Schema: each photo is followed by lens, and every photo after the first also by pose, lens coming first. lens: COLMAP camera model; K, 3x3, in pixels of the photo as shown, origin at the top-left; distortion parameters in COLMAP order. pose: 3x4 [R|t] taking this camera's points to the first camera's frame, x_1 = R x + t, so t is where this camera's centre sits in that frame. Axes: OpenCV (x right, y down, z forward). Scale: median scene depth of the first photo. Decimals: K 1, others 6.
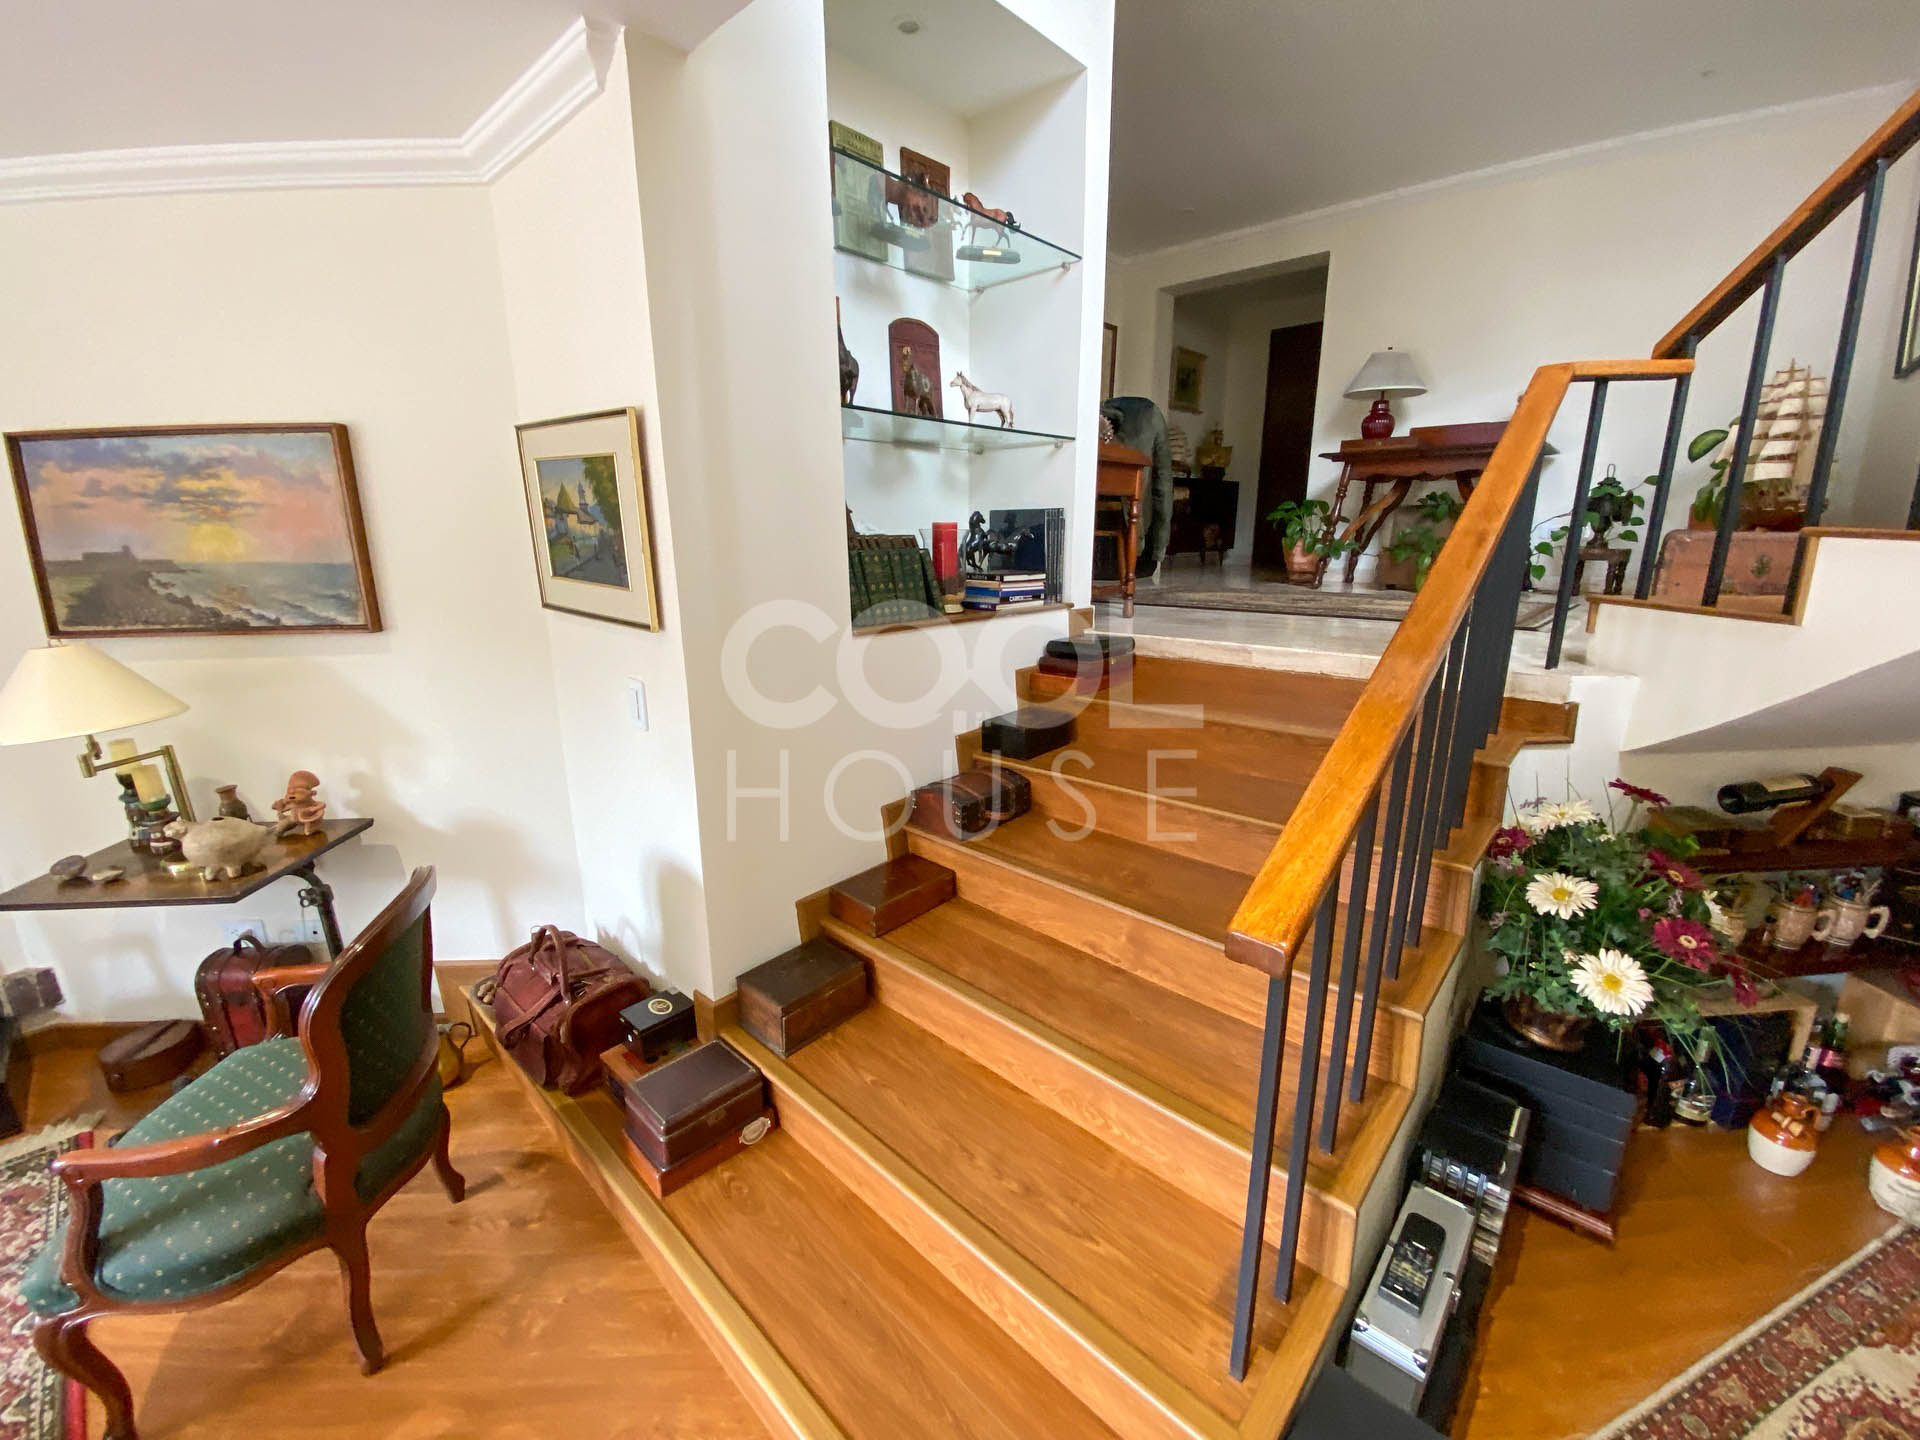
lens RADIAL K [[785.2, 0, 960.0], [0, 785.2, 720.0], [0, 0, 1]] dist [-0.000924, -0.011654]
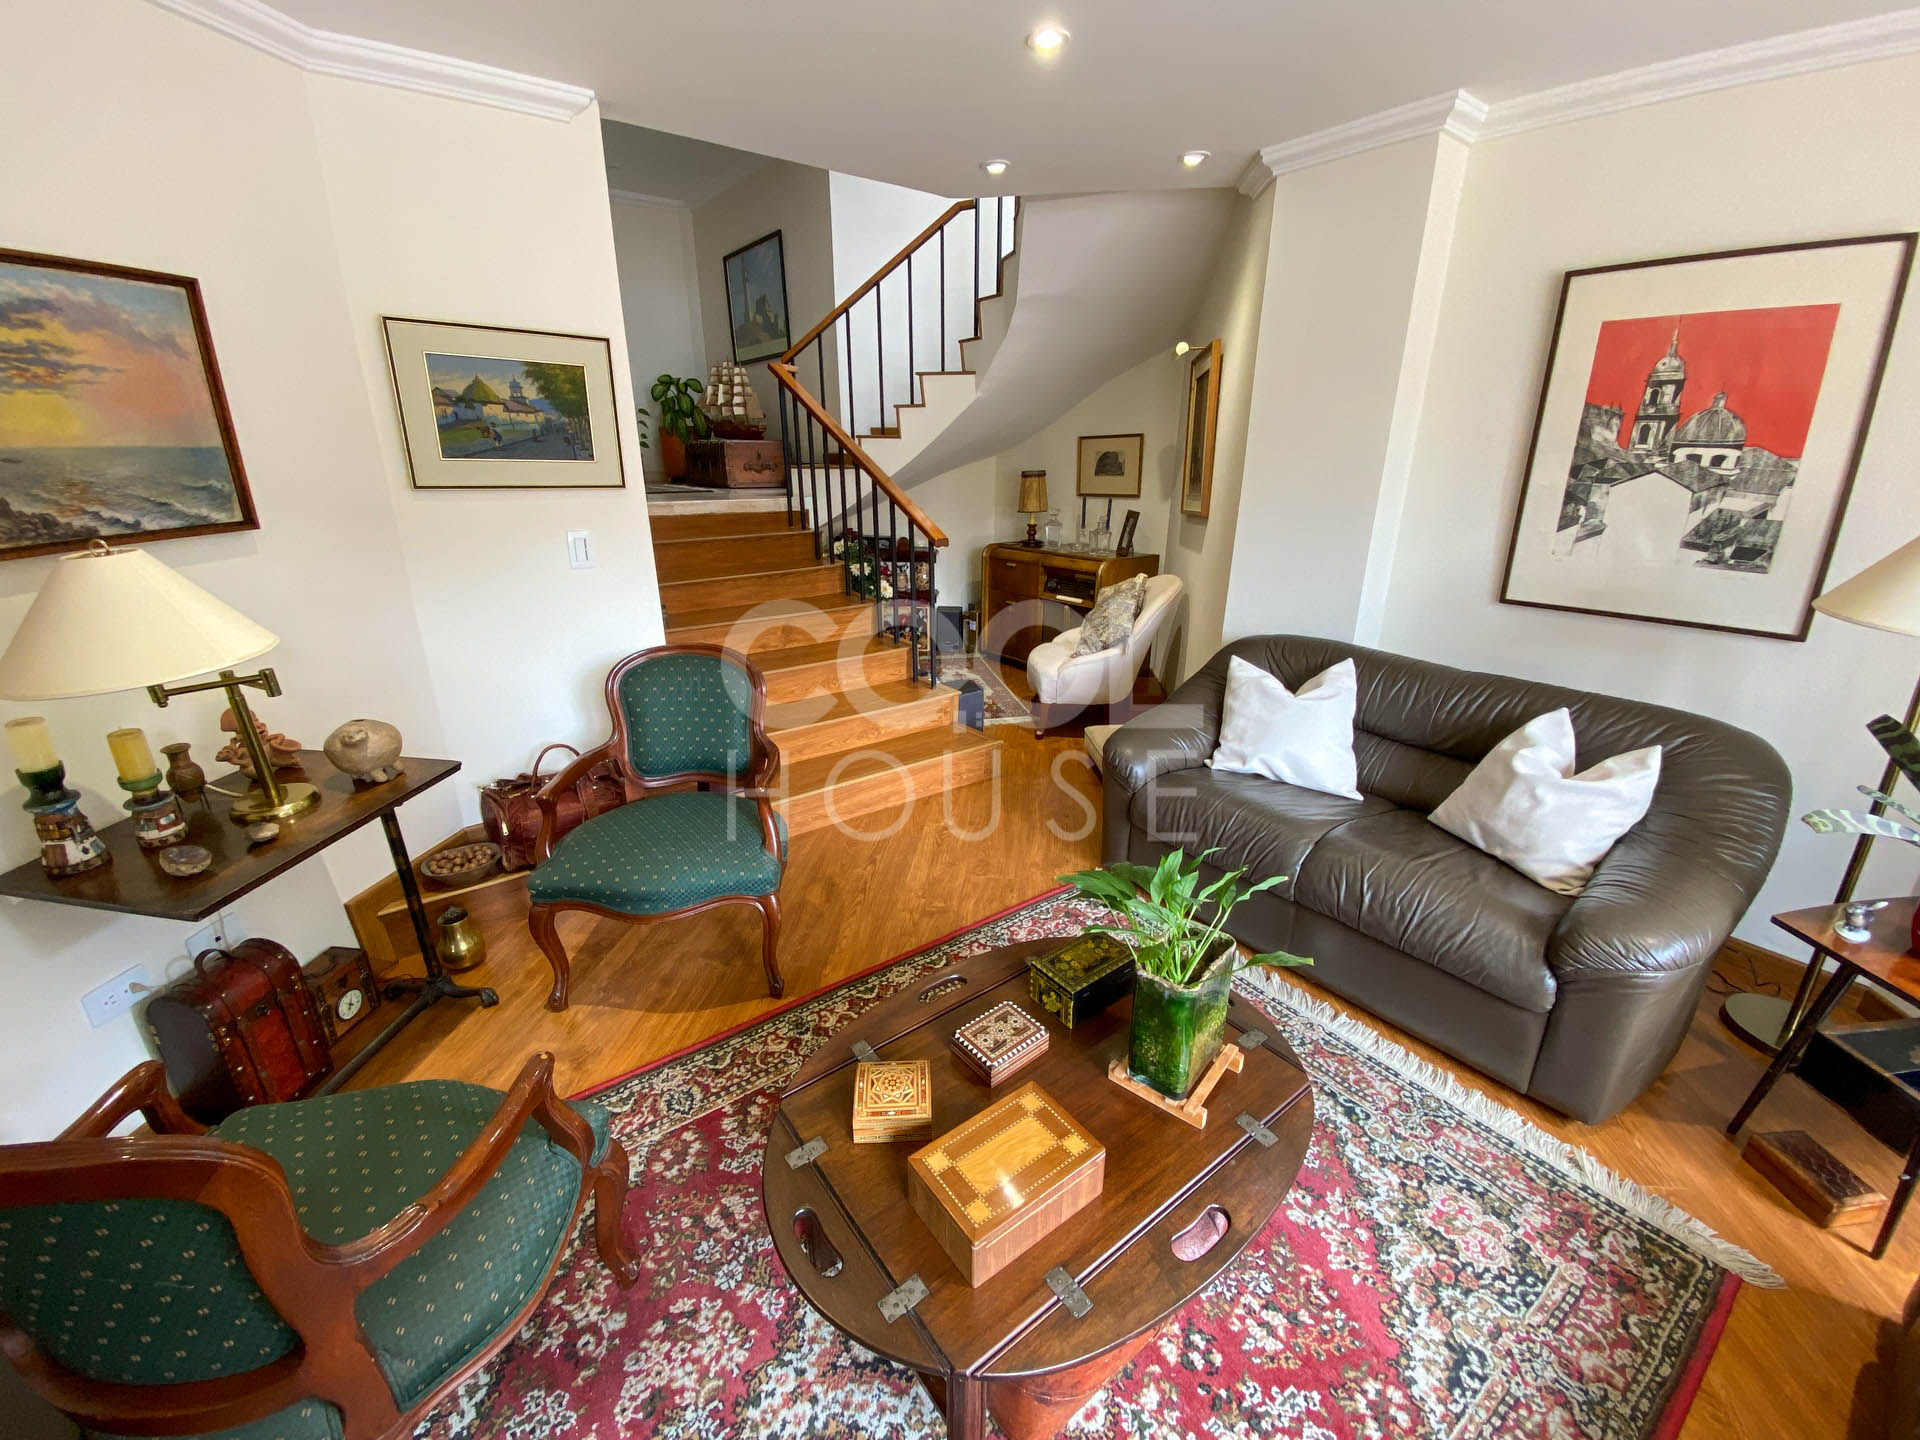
lens RADIAL K [[771.5, 0, 957.2], [0, 771.5, 726.6], [0, 0, 1]] dist [0.000956, -0.012963]
pose [[0.182657, -0.328274, 0.926754, -1.546598], [0.233174, 0.930183, 0.283532, 0.036635], [-0.955126, 0.164306, 0.246449, 0.075616]]
